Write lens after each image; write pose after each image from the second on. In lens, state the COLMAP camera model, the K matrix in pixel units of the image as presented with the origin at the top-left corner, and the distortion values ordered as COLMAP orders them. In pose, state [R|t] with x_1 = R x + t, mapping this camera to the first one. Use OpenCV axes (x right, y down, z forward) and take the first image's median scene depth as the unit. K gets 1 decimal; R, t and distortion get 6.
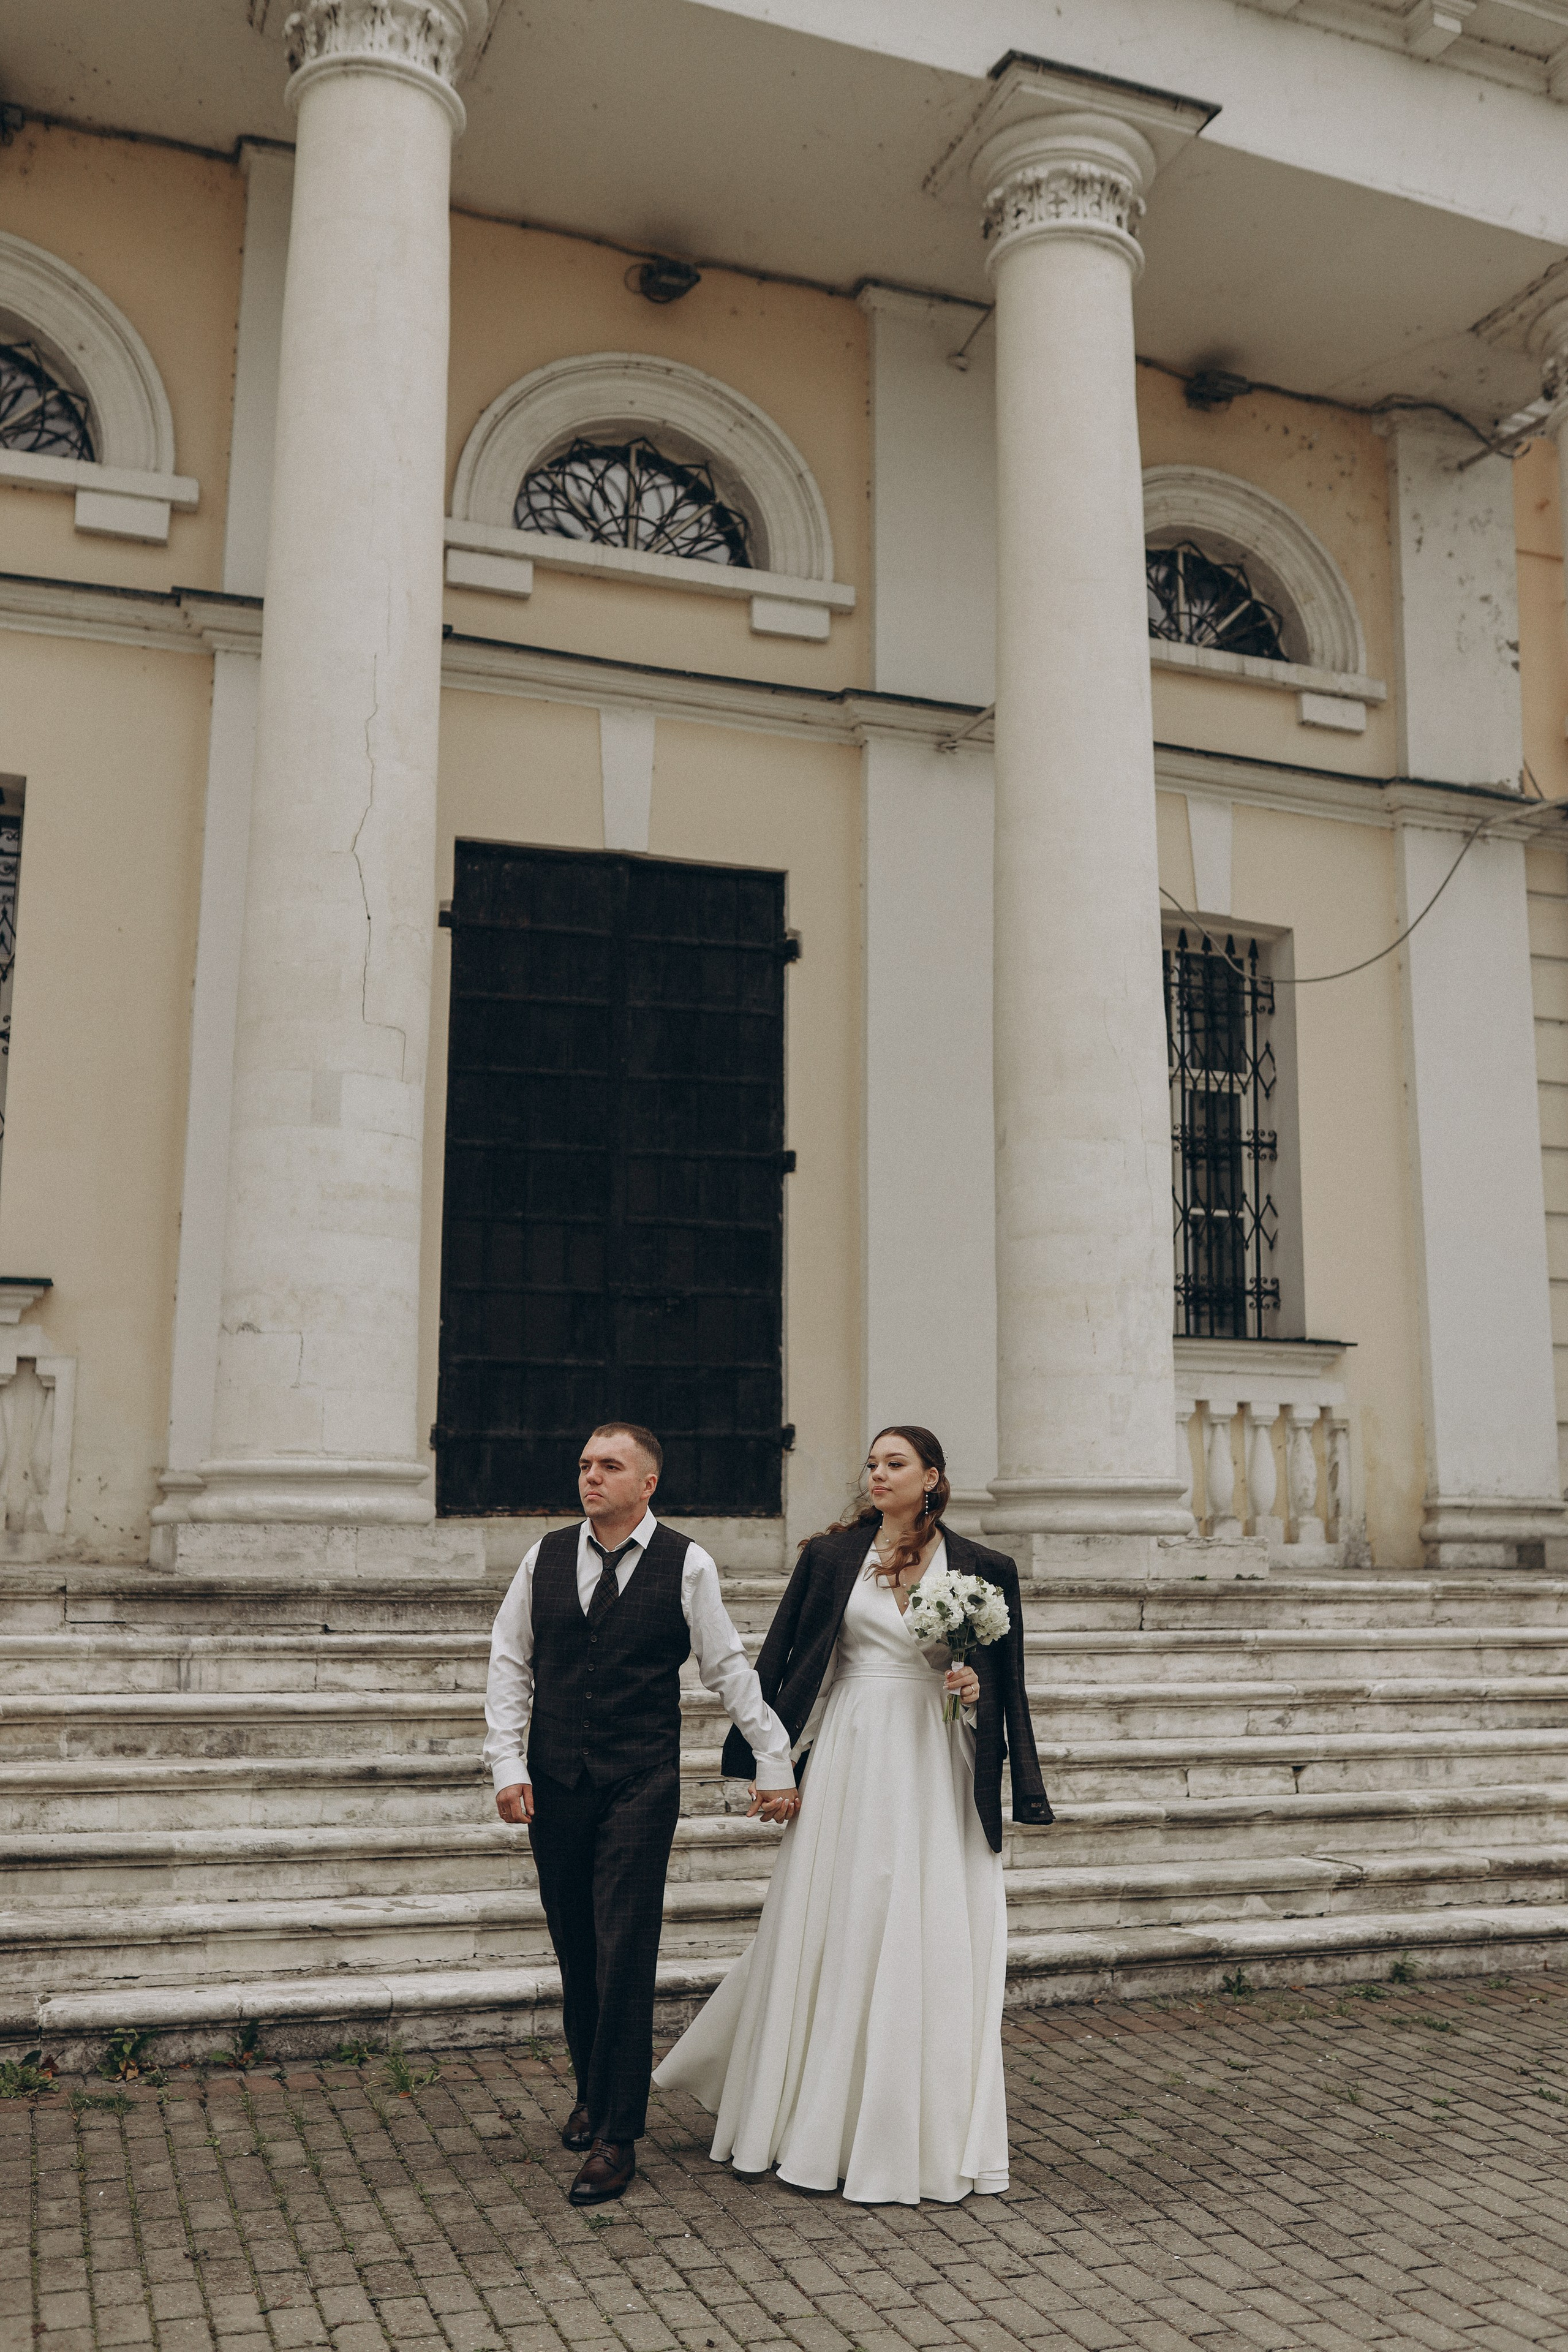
lens RADIAL K [[2236.8, 0, 787.0], [0, 2236.8, 1184.5], [0, 0, 1]] dist [-0.064174, 0.099332]
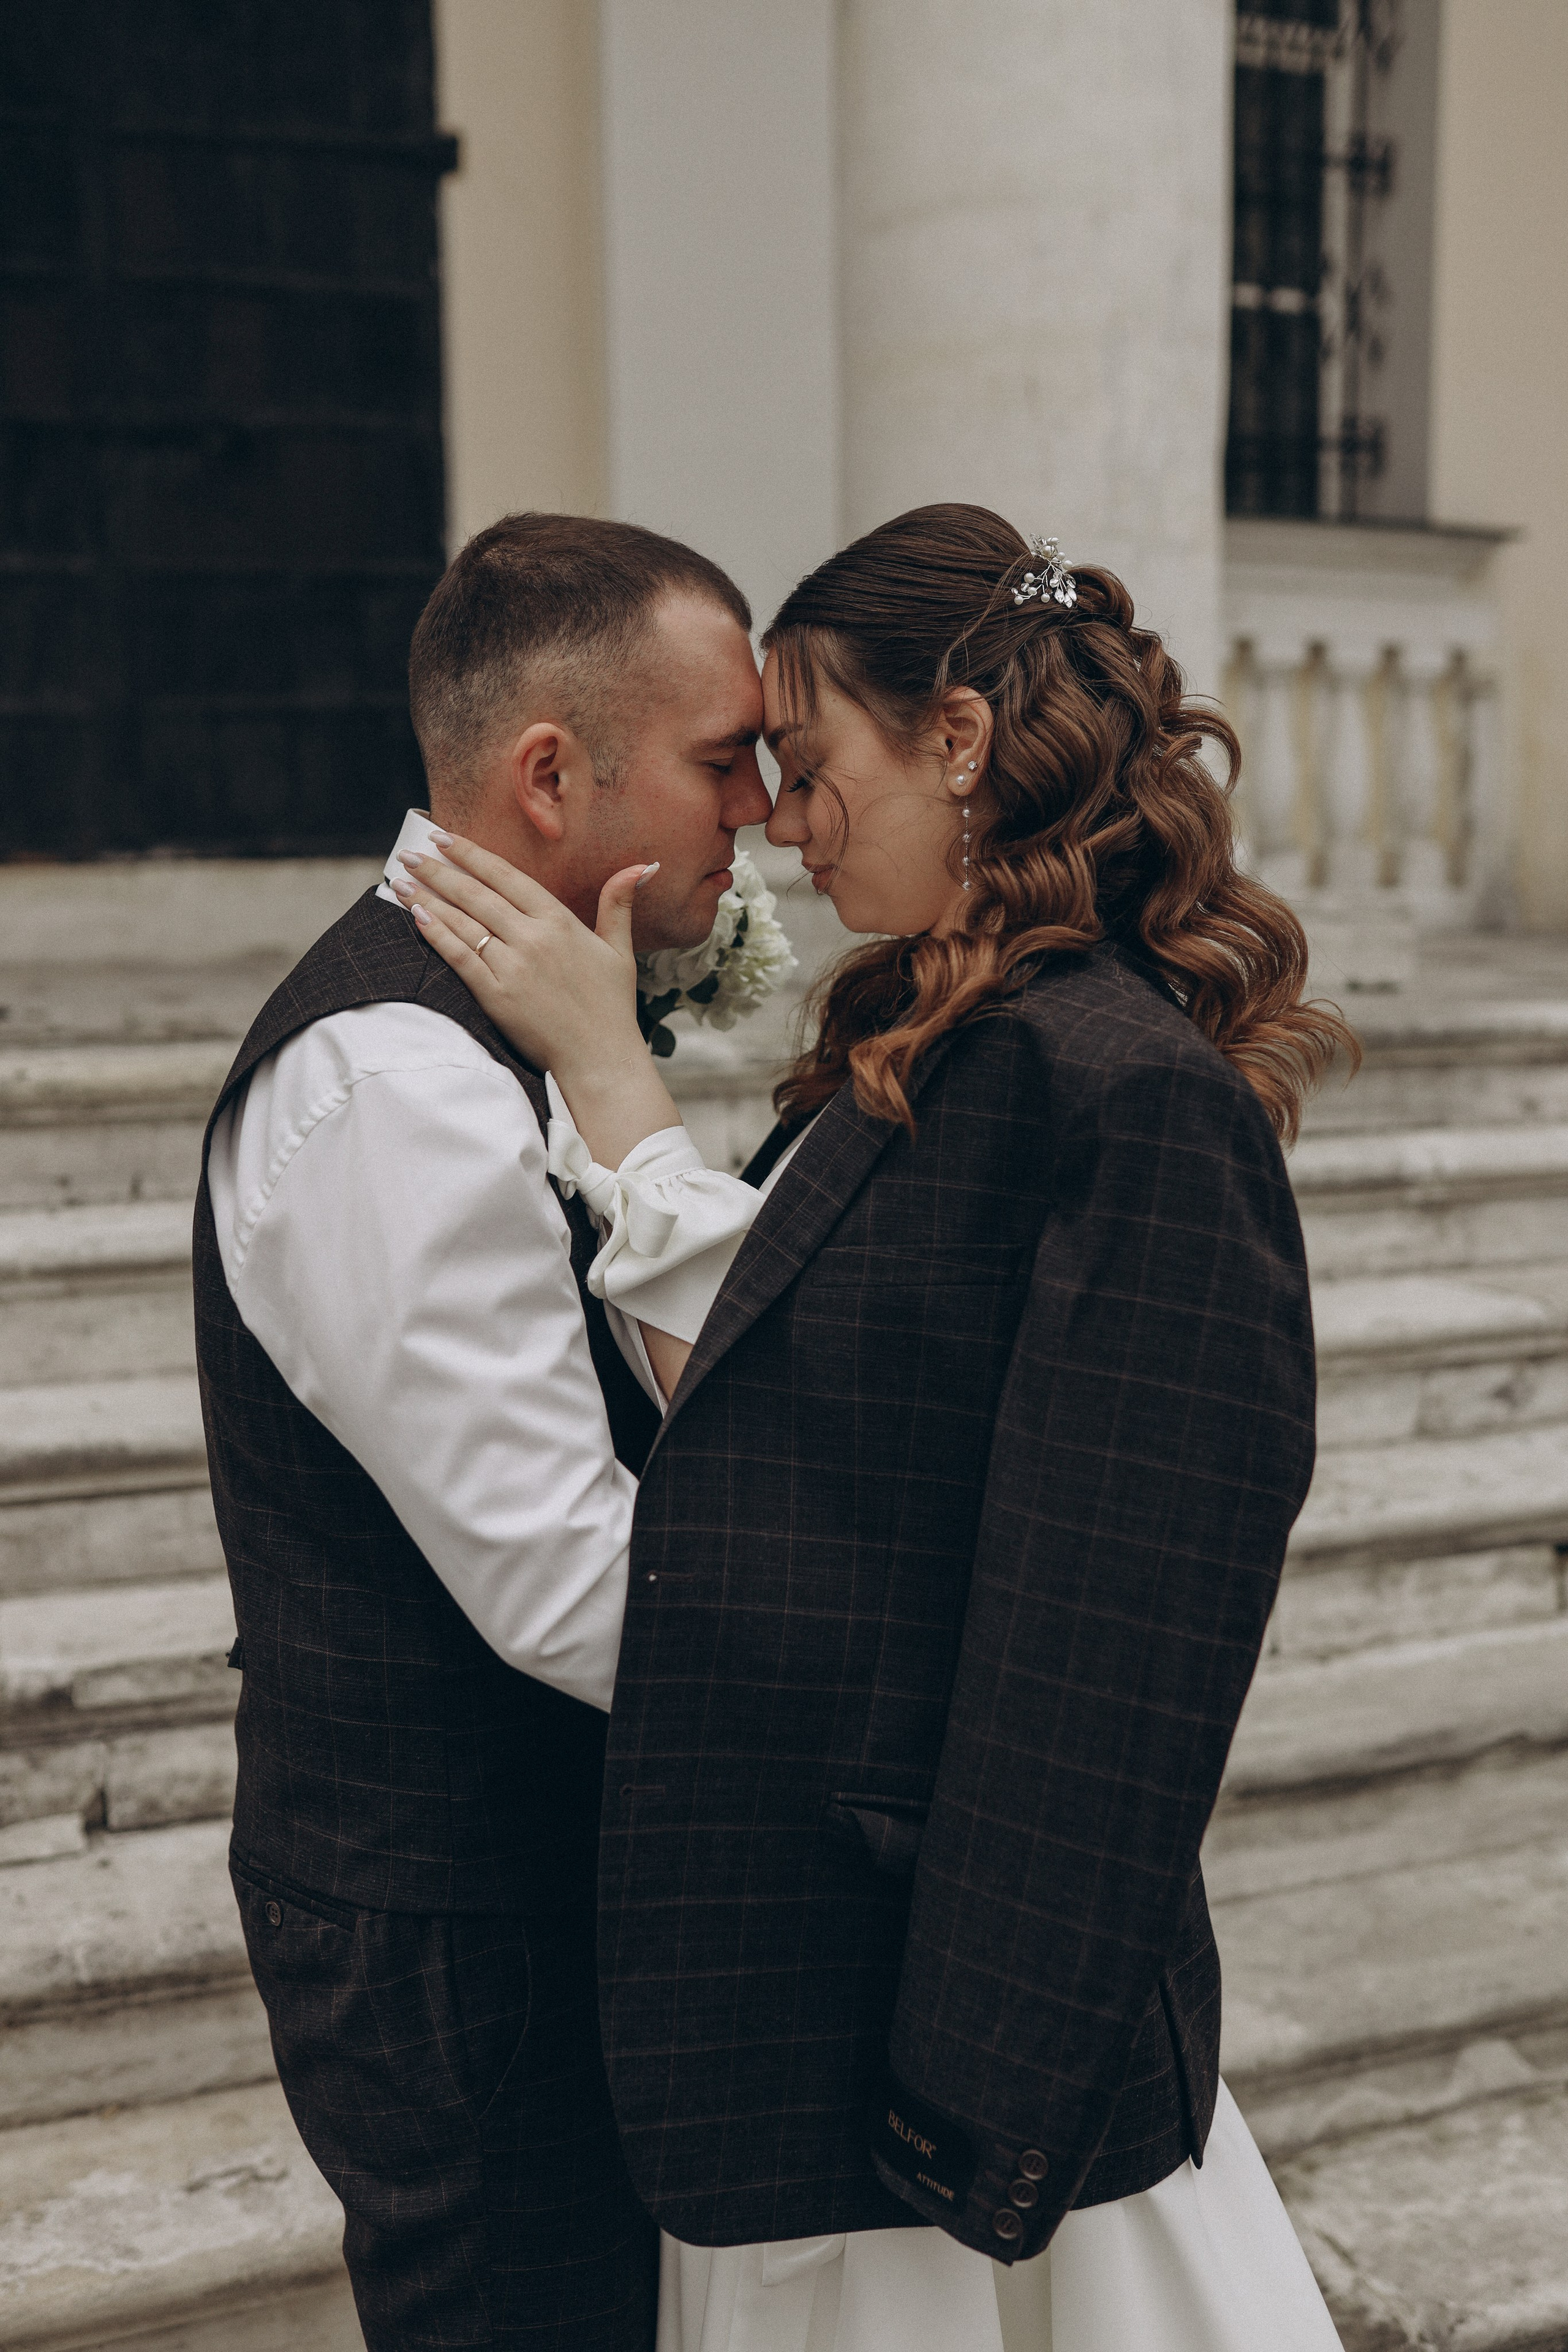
lens RADIAL K [[2192.5, 0, 784.7], [0, 2192.5, 1107.7], [0, 0, 1]] dist [-0.063545, 0.079890]
pose [[0.999850, -0.015923, 0.006745, 0.073262], [0.013517, 0.962931, 0.269411, 0.069163], [-0.010785, -0.269279, 0.963002, 0.499119]]
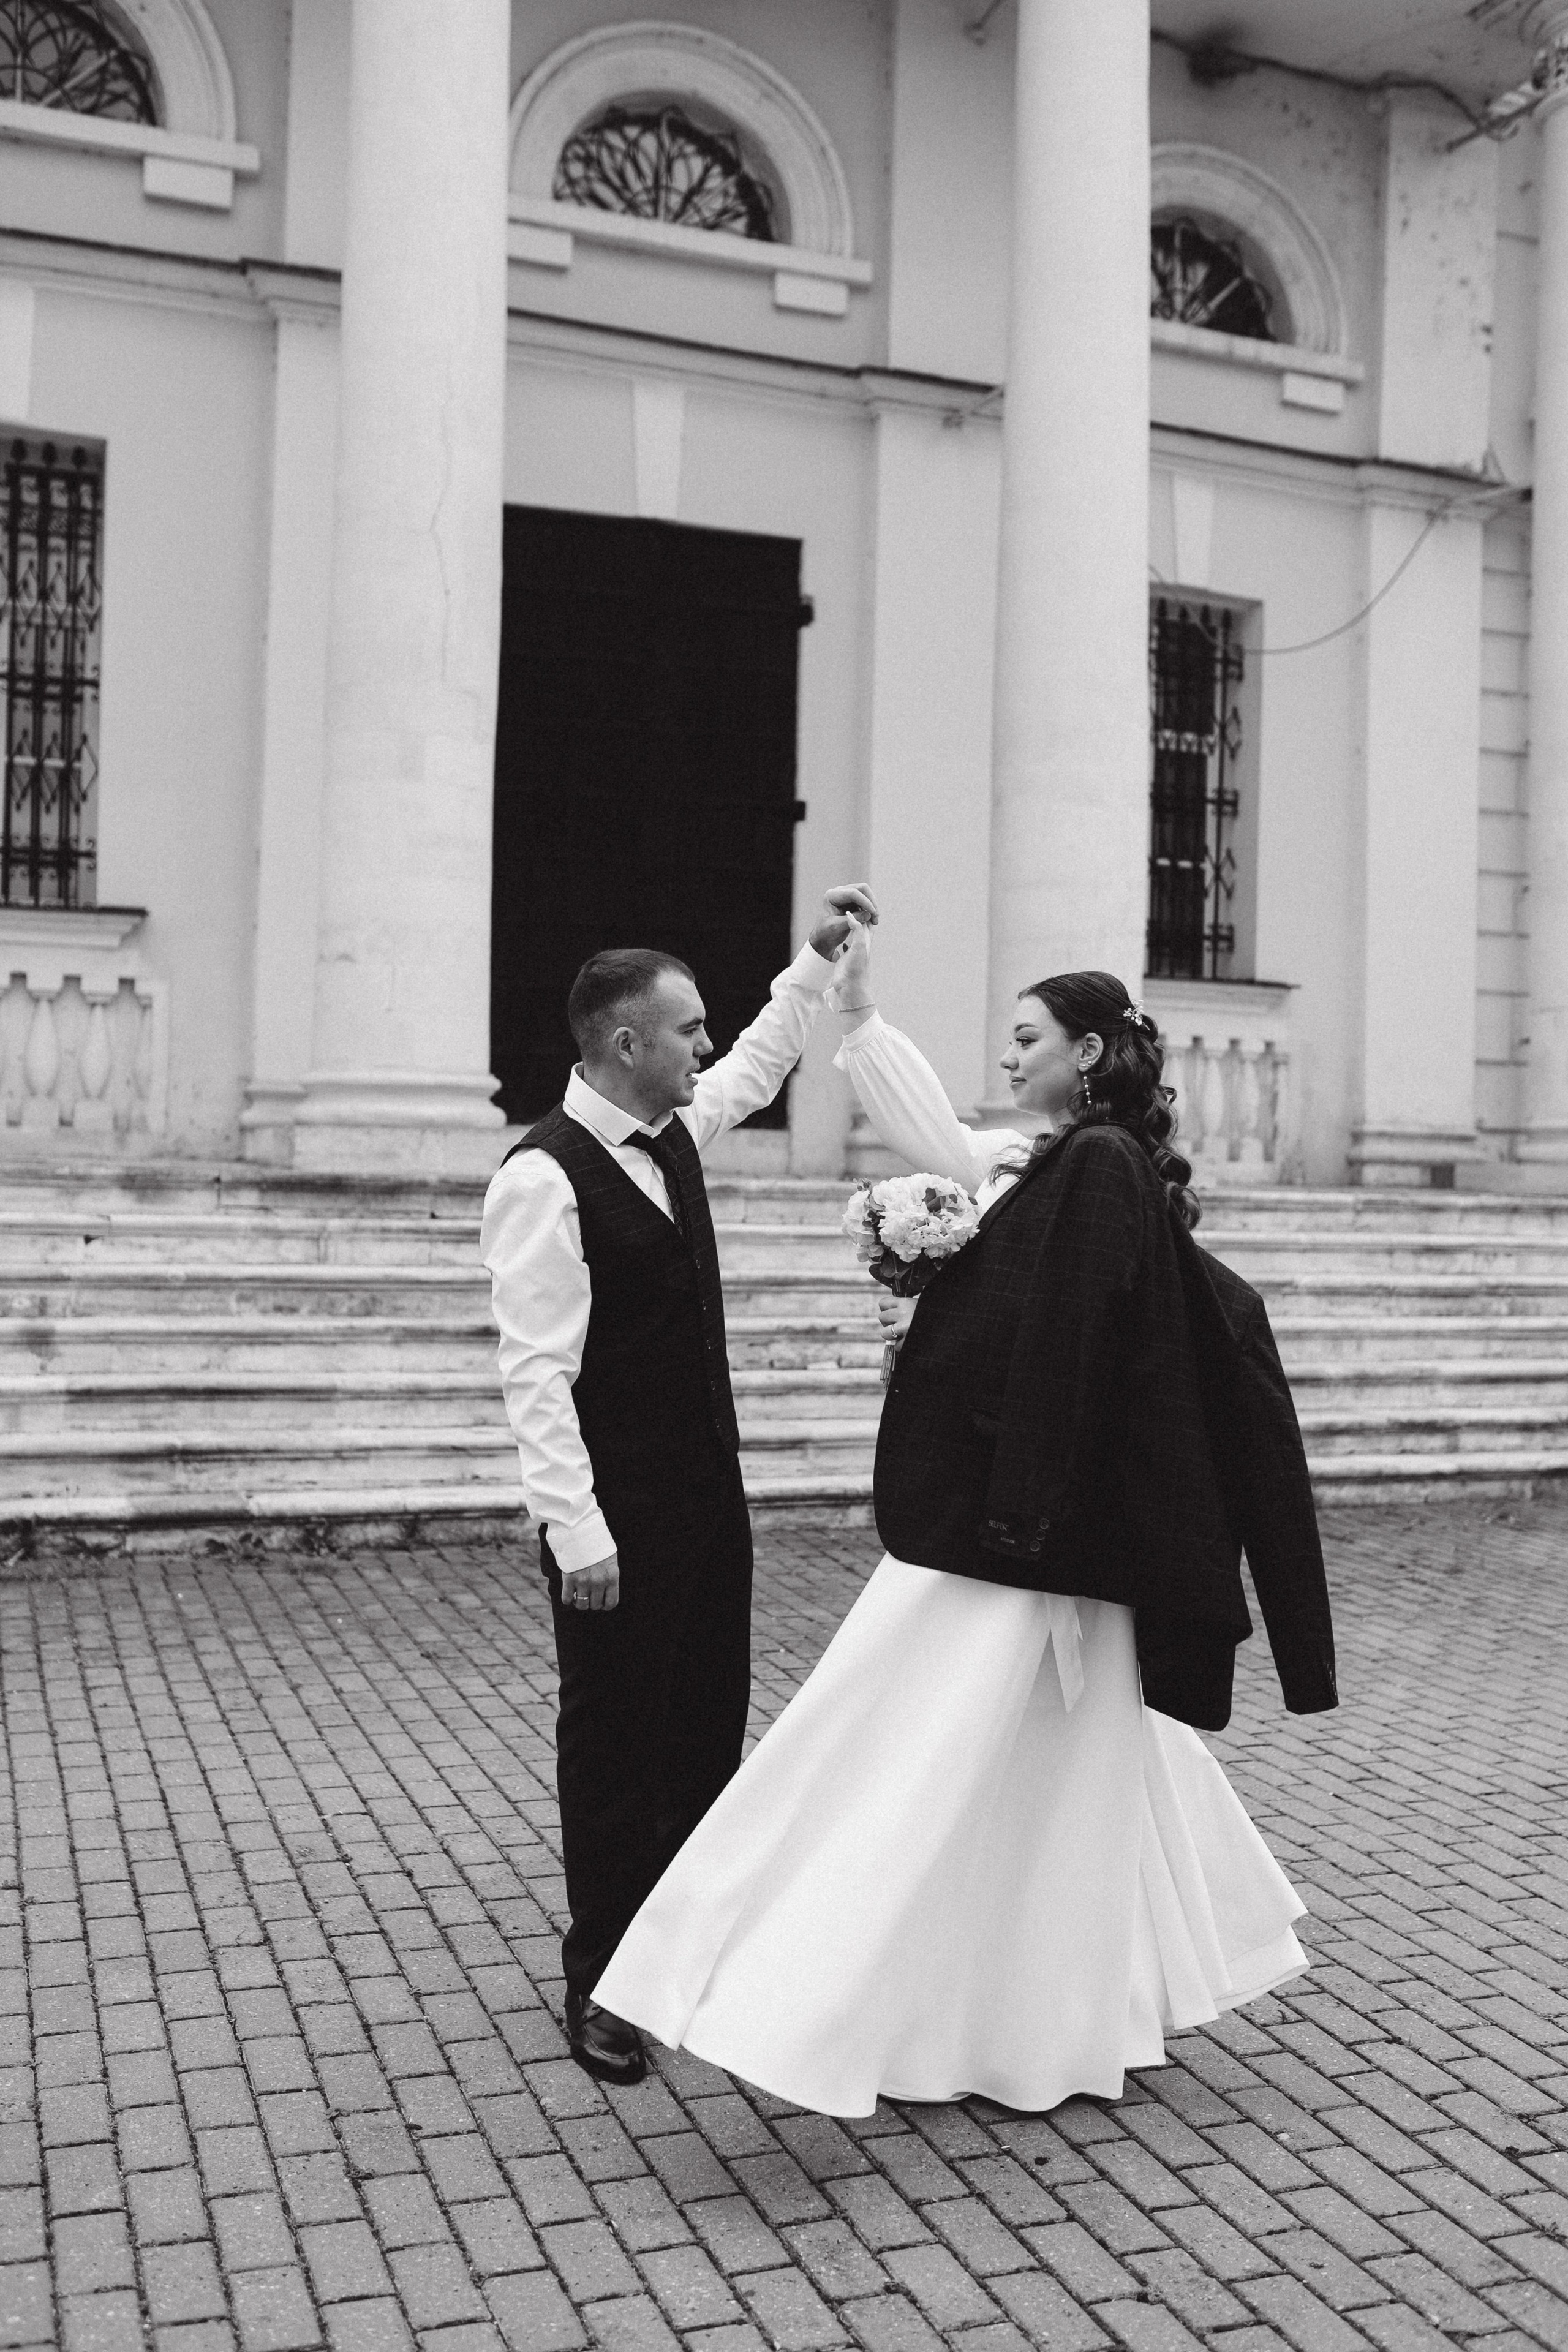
lens RADIAL K [[2236.8, 0, 787.0], [0, 2236.8, 1184.5], [0, 0, 1]] dist [-0.064174, 0.099332]
pose [[0.999438, 0.017408, 0.028637, -0.035696], [-0.022036, 0.985164, 0.170194, -0.016881], [-0.025249, -0.170729, 0.984994, -0.123871]]
